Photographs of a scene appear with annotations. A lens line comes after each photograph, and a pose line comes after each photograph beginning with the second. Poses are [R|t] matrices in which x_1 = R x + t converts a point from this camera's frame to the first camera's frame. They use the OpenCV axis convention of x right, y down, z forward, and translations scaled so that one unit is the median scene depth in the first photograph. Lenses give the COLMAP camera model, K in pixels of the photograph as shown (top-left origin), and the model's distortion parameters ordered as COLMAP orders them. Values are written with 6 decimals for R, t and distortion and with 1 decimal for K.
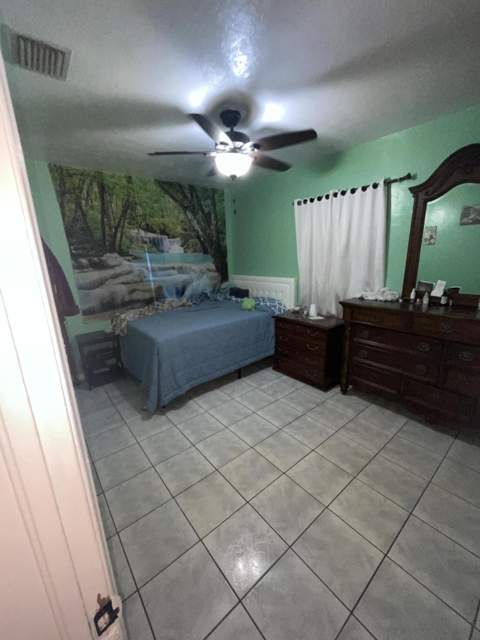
lens RADIAL K [[258.2, 0, 240.0], [0, 258.2, 320.0], [0, 0, 1]] dist [-0.001940, -0.000215]
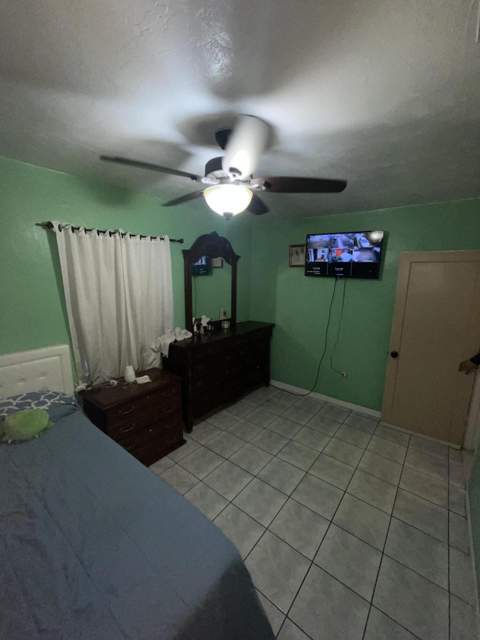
lens RADIAL K [[258.2, 0, 240.0], [0, 258.2, 320.0], [0, 0, 1]] dist [-0.001940, -0.000215]
pose [[-0.217126, -0.146292, 0.965119, -0.713396], [0.224293, 0.954775, 0.195184, -0.373024], [-0.950026, 0.258849, -0.174495, 1.067712]]
